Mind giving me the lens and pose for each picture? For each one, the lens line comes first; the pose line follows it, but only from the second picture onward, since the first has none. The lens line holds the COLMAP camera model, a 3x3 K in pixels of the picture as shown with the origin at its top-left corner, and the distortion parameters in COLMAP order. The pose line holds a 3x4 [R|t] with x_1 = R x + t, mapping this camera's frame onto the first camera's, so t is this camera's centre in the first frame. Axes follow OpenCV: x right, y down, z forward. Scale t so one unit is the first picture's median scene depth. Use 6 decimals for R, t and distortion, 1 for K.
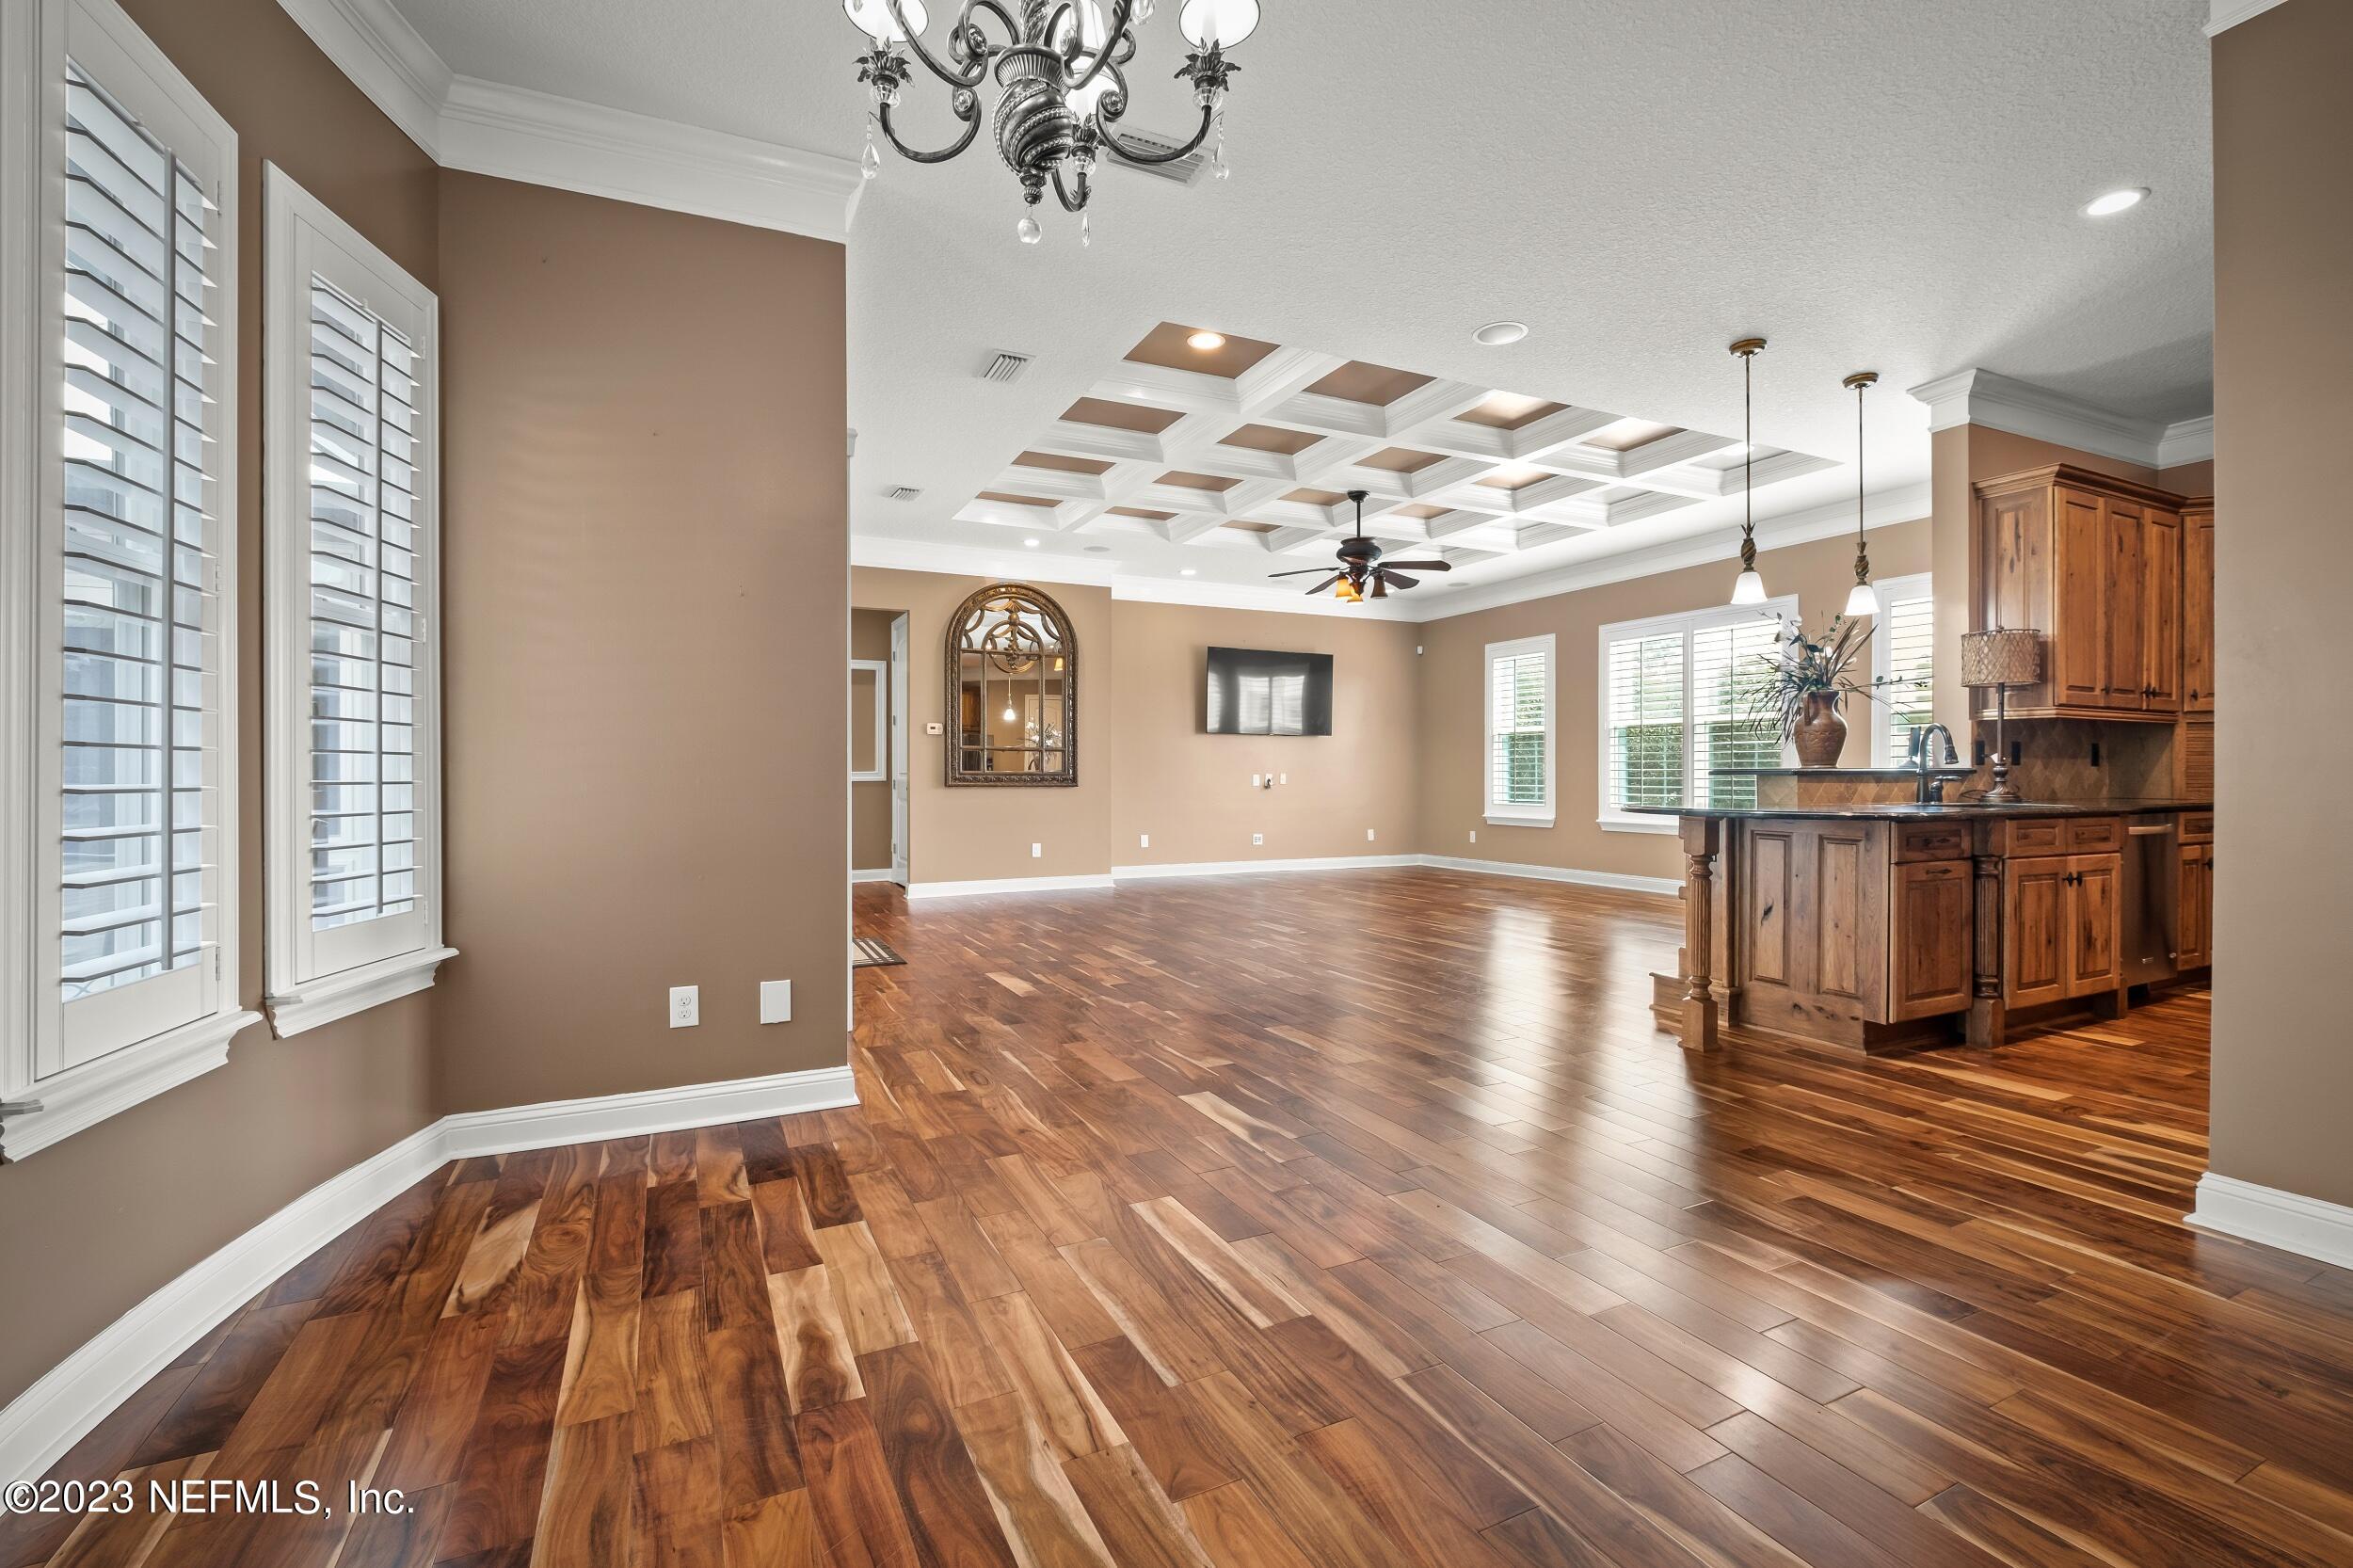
lens RADIAL K [[1029.7, 0, 1170.3], [0, 1029.7, 778.0], [0, 0, 1]] dist [-0.000772, -0.000428]
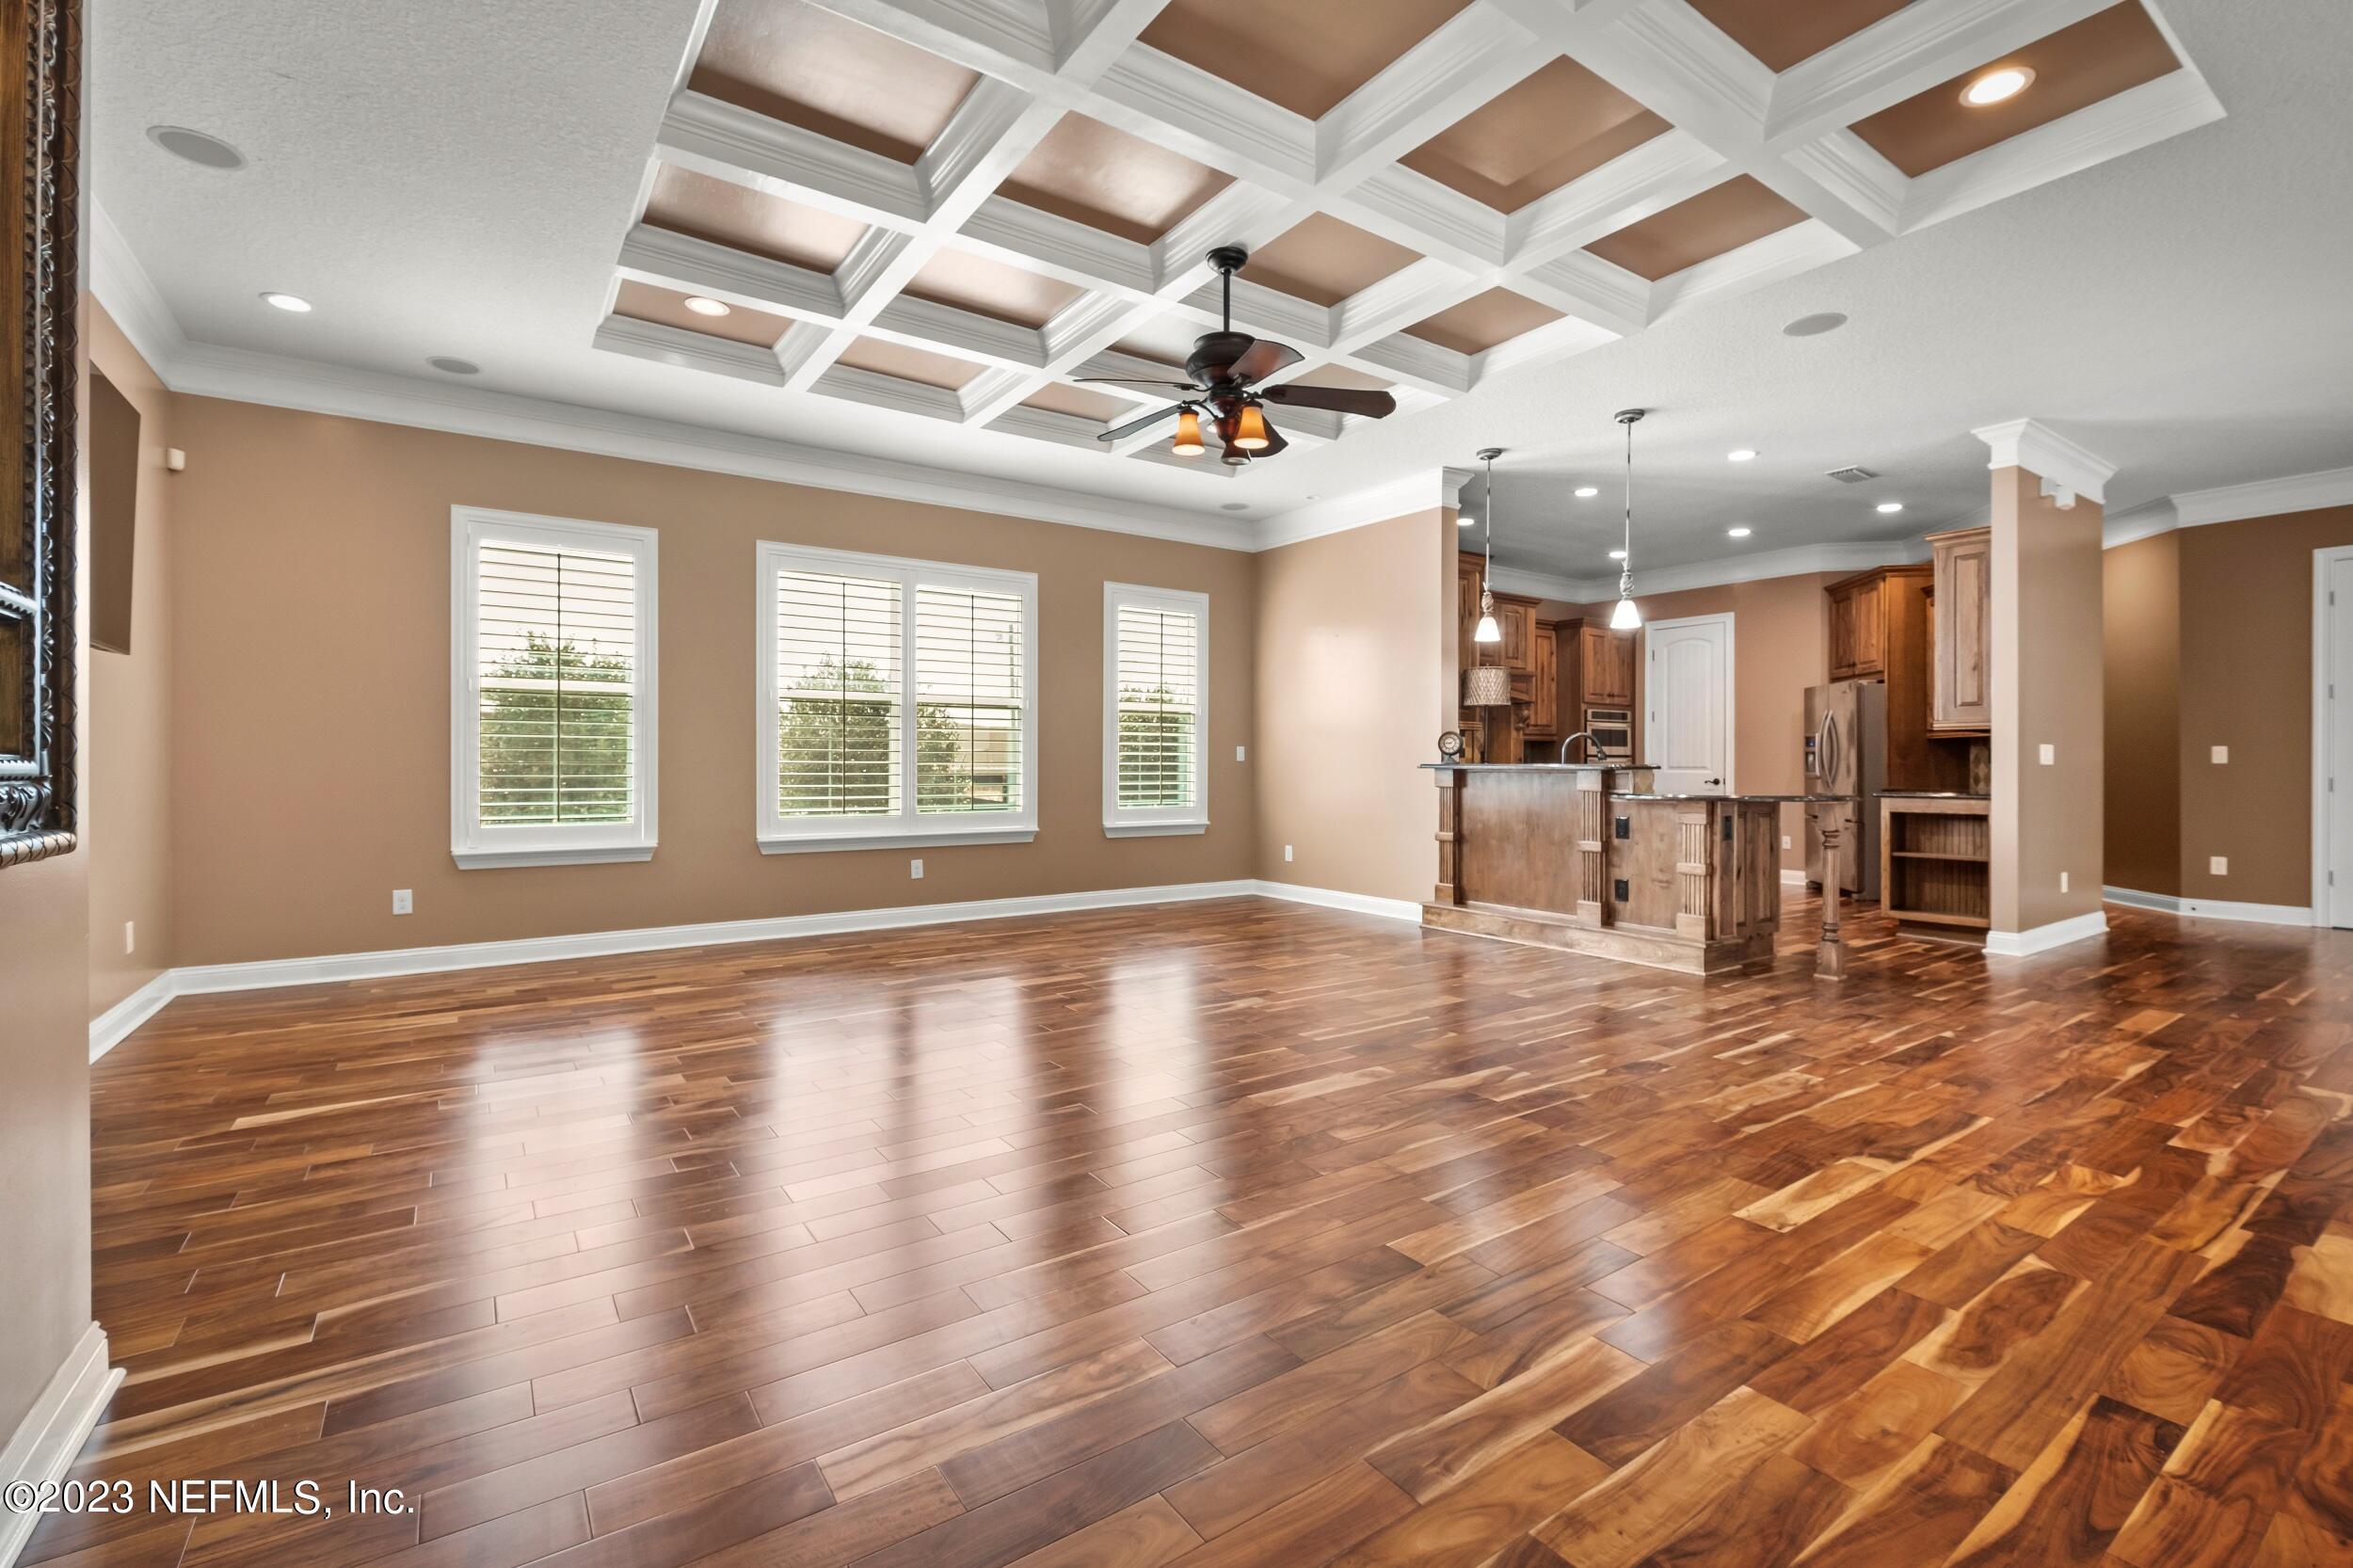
lens RADIAL K [[1029.7, 0, 1173.8], [0, 1029.7, 774.0], [0, 0, 1]] dist [-0.000772, -0.000428]
pose [[-0.154755, -0.009571, 0.987907, -0.268560], [0.001204, 0.999951, 0.009876, -0.006003], [-0.987952, 0.002718, -0.154736, 0.847240]]
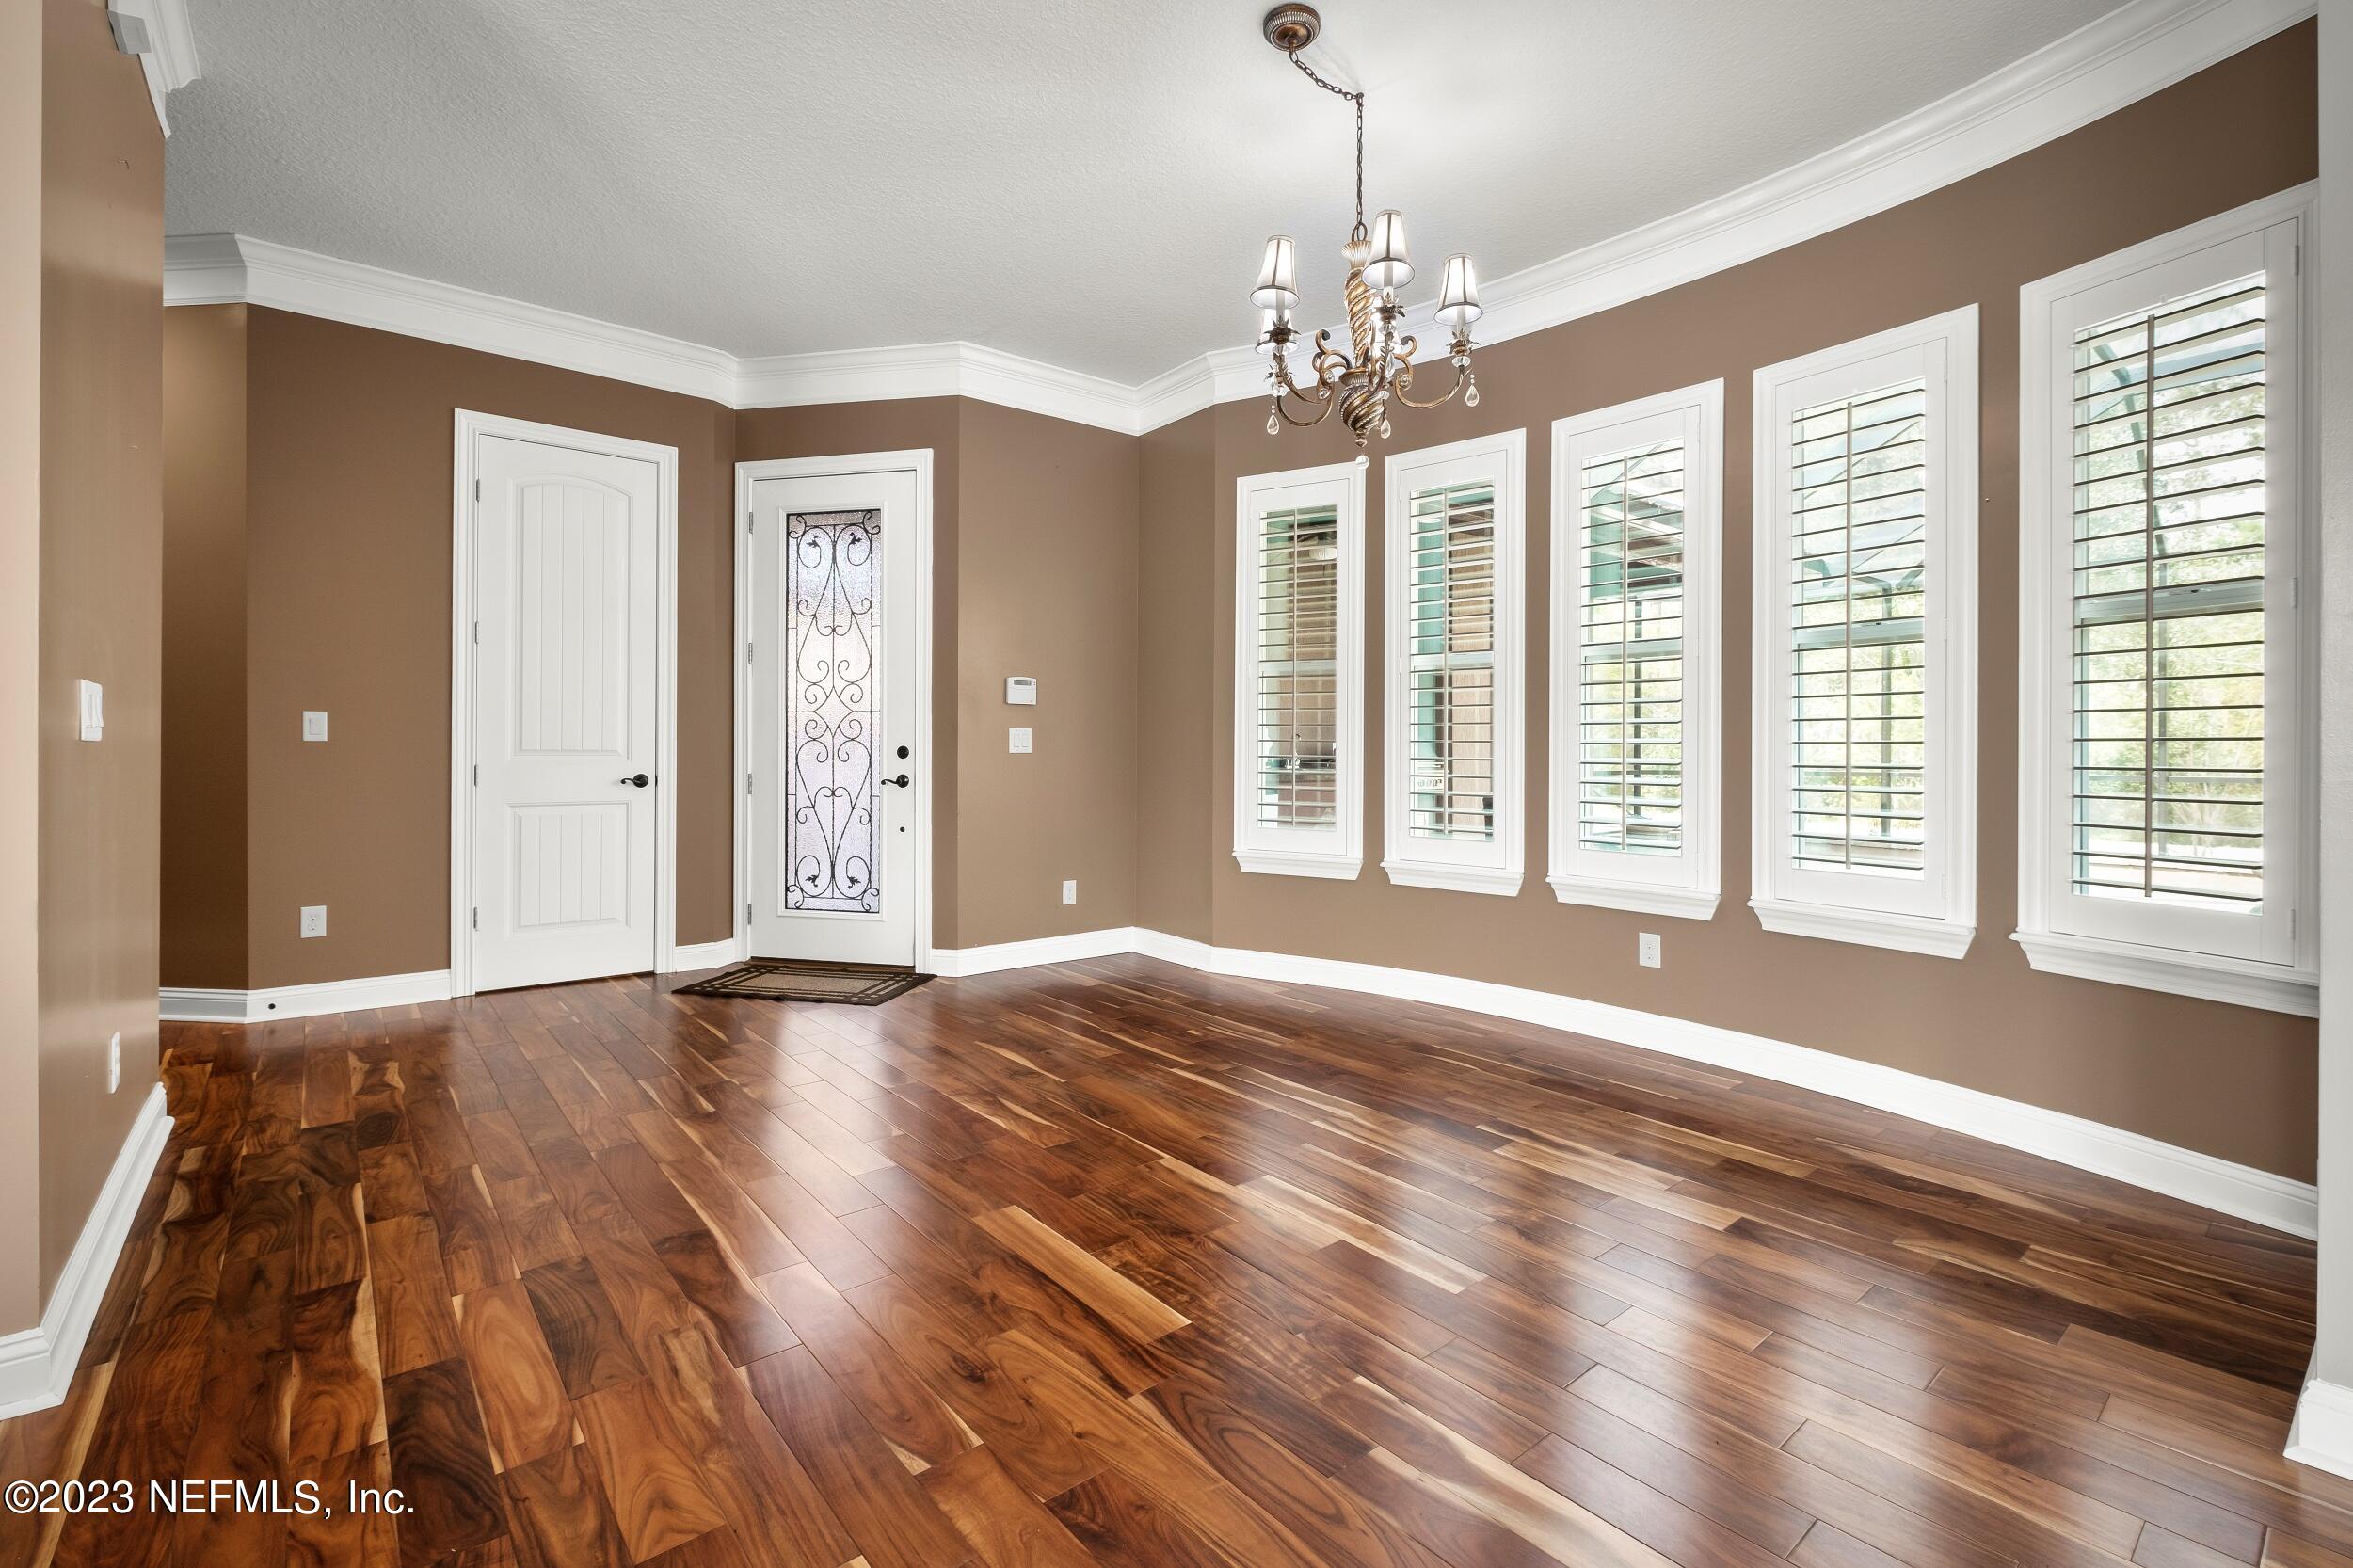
lens RADIAL K [[1029.7, 0, 1172.7], [0, 1029.7, 766.6], [0, 0, 1]] dist [-0.000772, -0.000428]
pose [[-0.970641, -0.003842, -0.240502, 0.112669], [-0.005770, 0.999957, 0.007311, -0.000175], [0.240464, 0.008484, -0.970621, 0.475938]]
